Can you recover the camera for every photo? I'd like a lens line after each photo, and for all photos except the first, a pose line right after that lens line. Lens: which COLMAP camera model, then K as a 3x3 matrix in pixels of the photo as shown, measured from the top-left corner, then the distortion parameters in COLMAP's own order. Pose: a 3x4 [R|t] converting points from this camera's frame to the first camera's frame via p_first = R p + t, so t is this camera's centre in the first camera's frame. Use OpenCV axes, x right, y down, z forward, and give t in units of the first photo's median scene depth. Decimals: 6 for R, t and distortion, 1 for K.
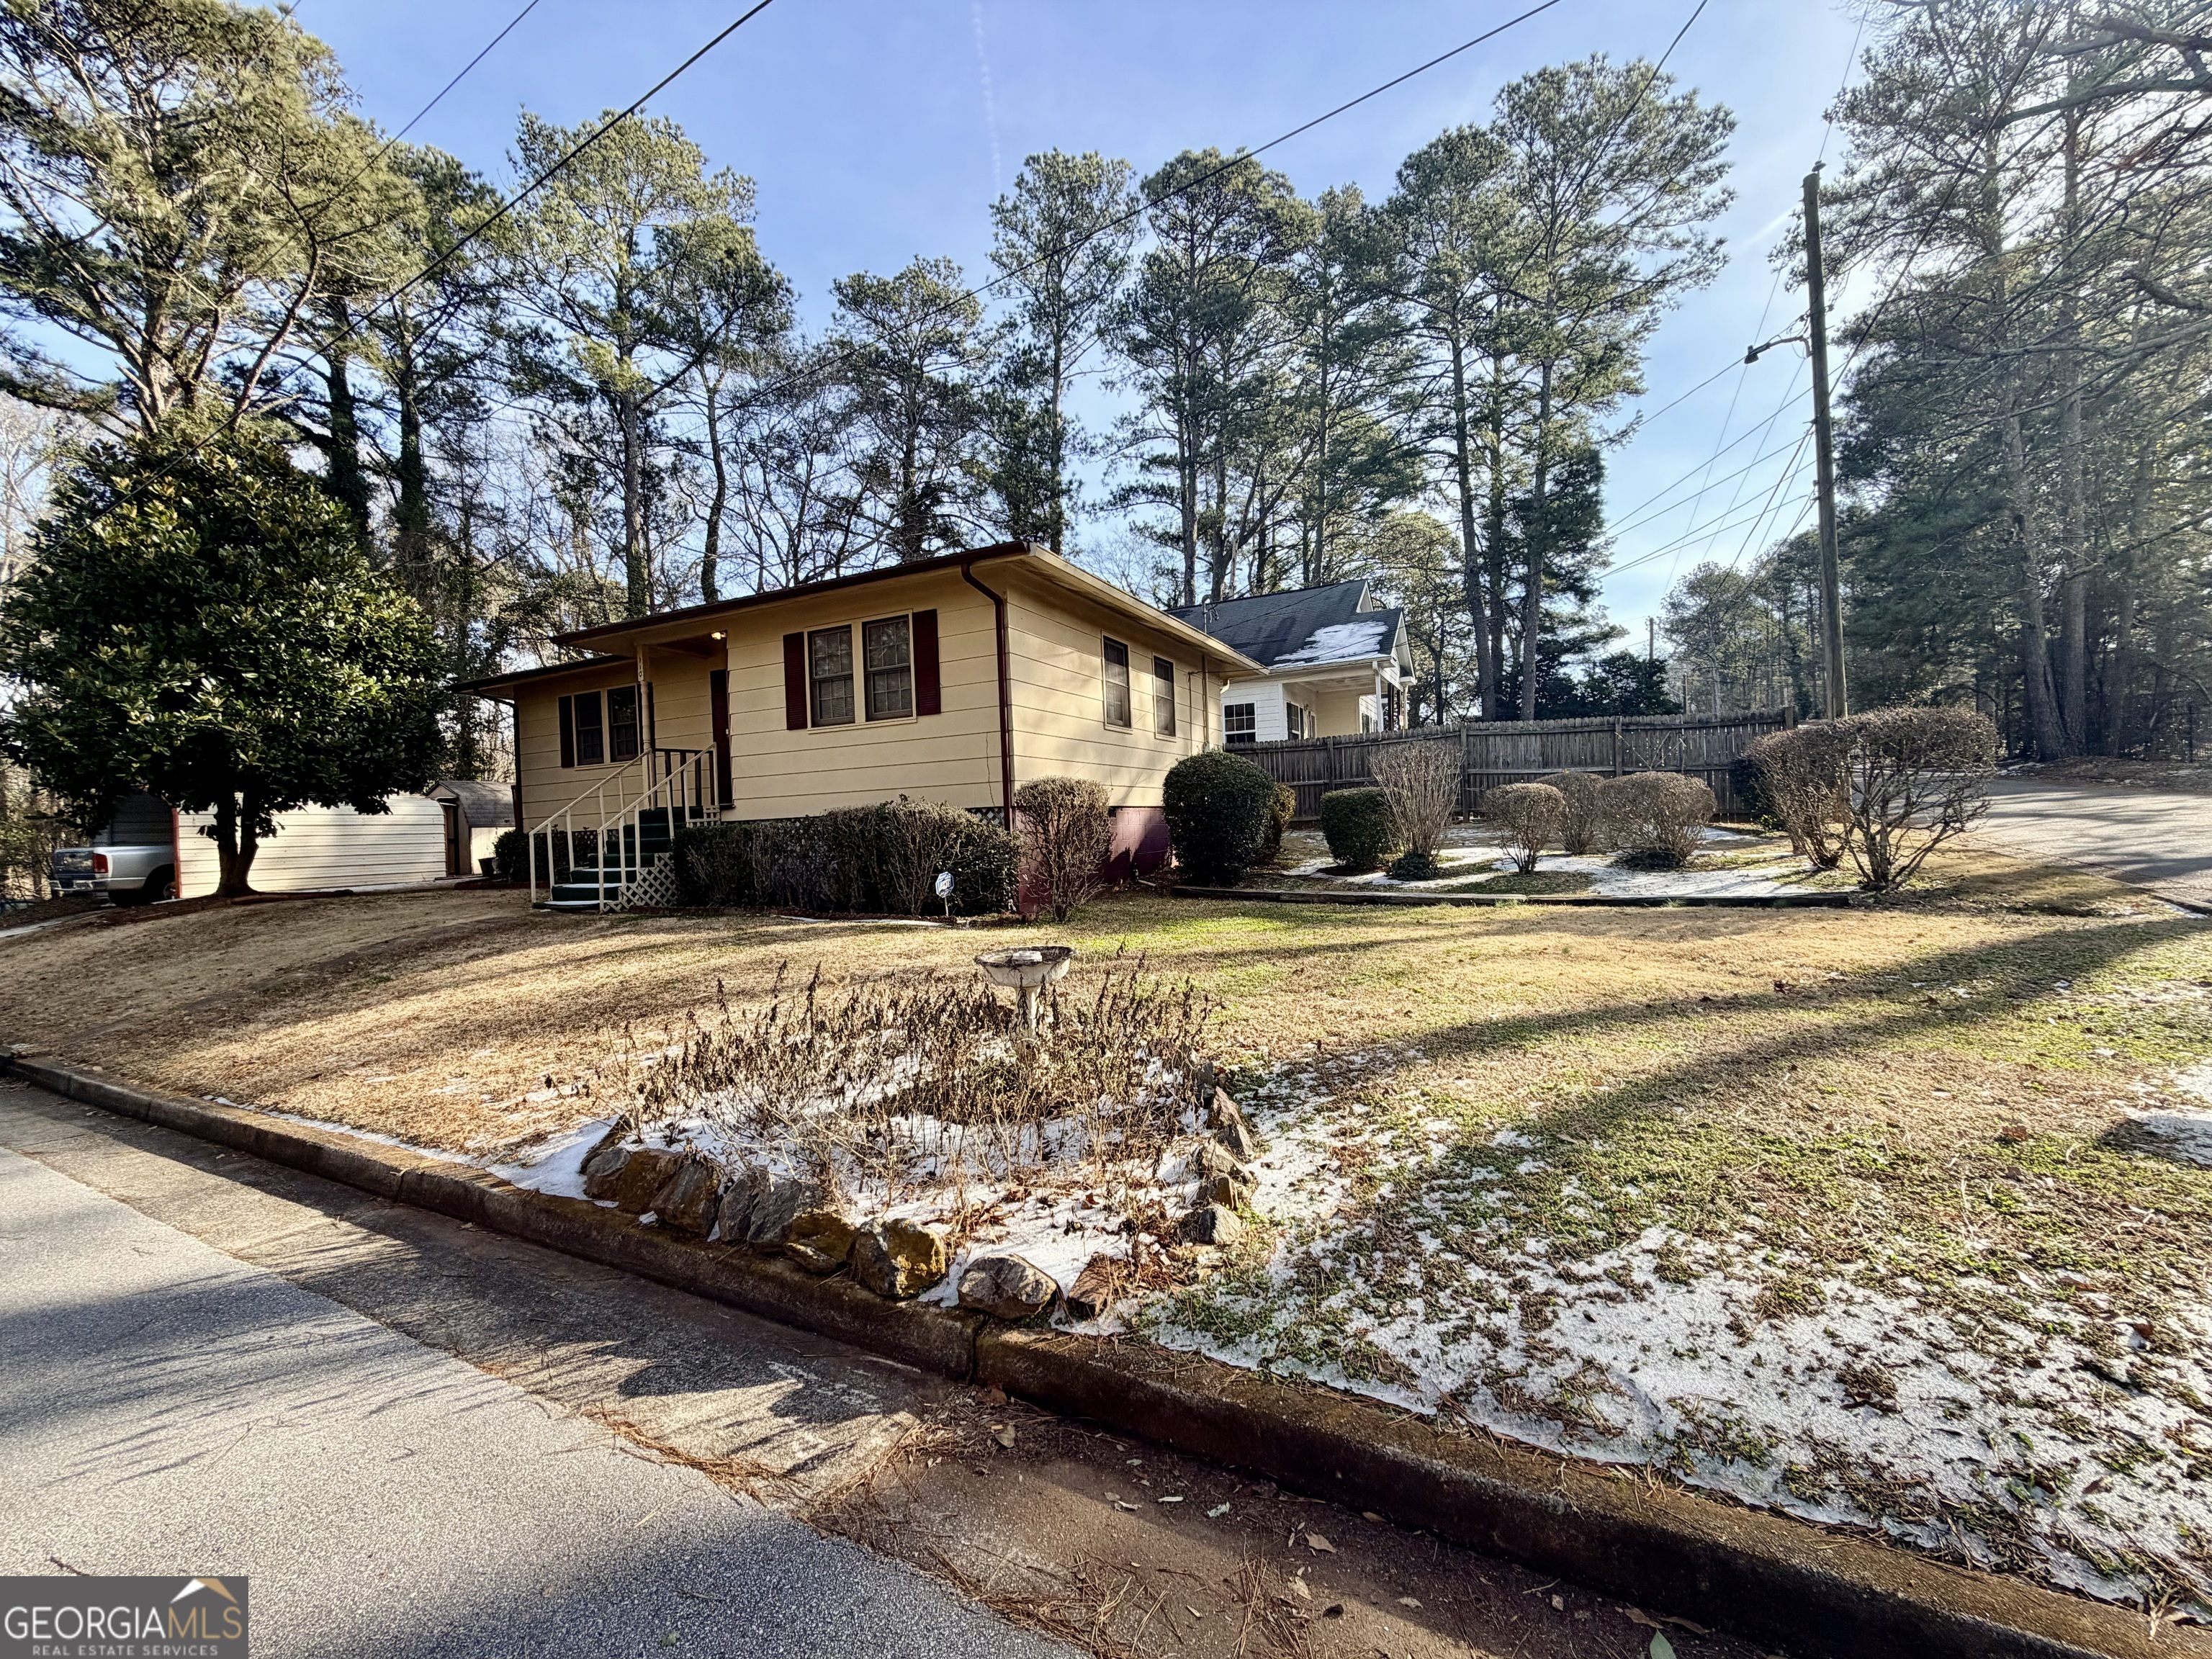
lens RADIAL K [[884.5, 0, 1106.5], [0, 884.5, 797.1], [0, 0, 1]] dist [0.000615, 0.000109]
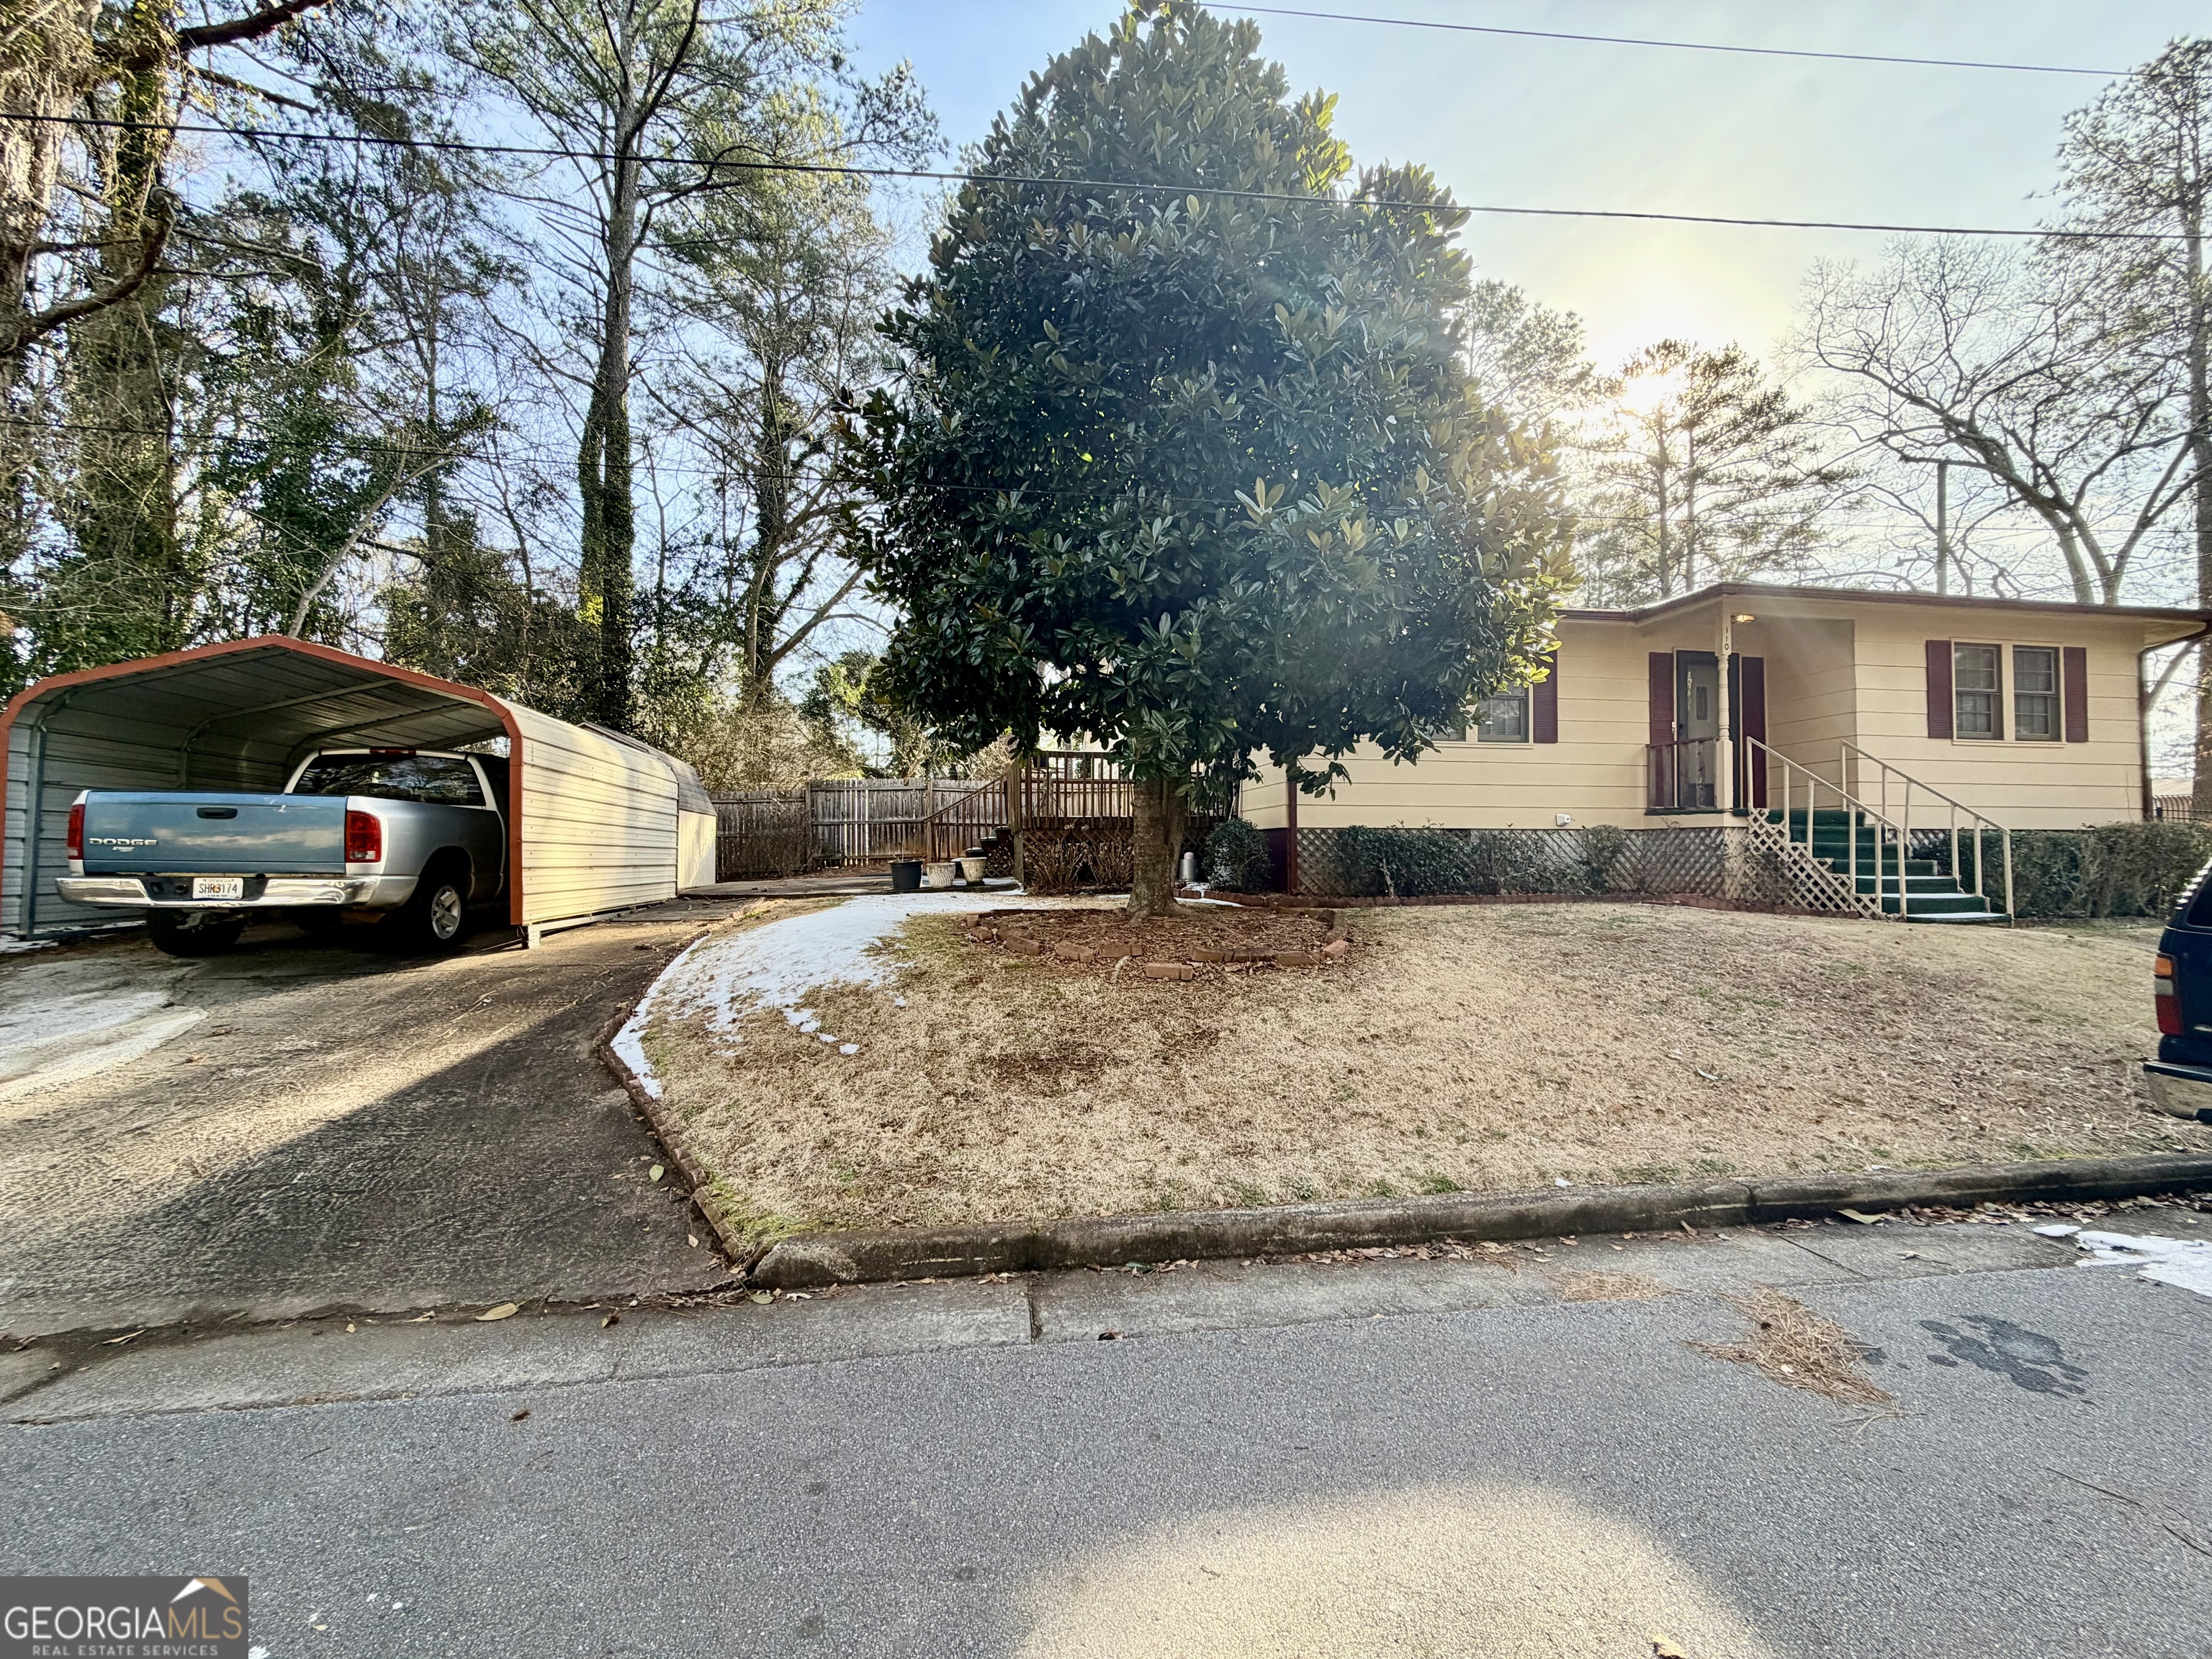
lens RADIAL K [[873.7, 0, 1106.0], [0, 873.7, 829.5], [0, 0, 1]] dist [-0.000030, 0.000199]
pose [[0.814950, 0.061614, 0.576246, -0.649040], [-0.051273, 0.998099, -0.034208, 0.040598], [-0.577258, -0.001668, 0.816560, 0.291823]]
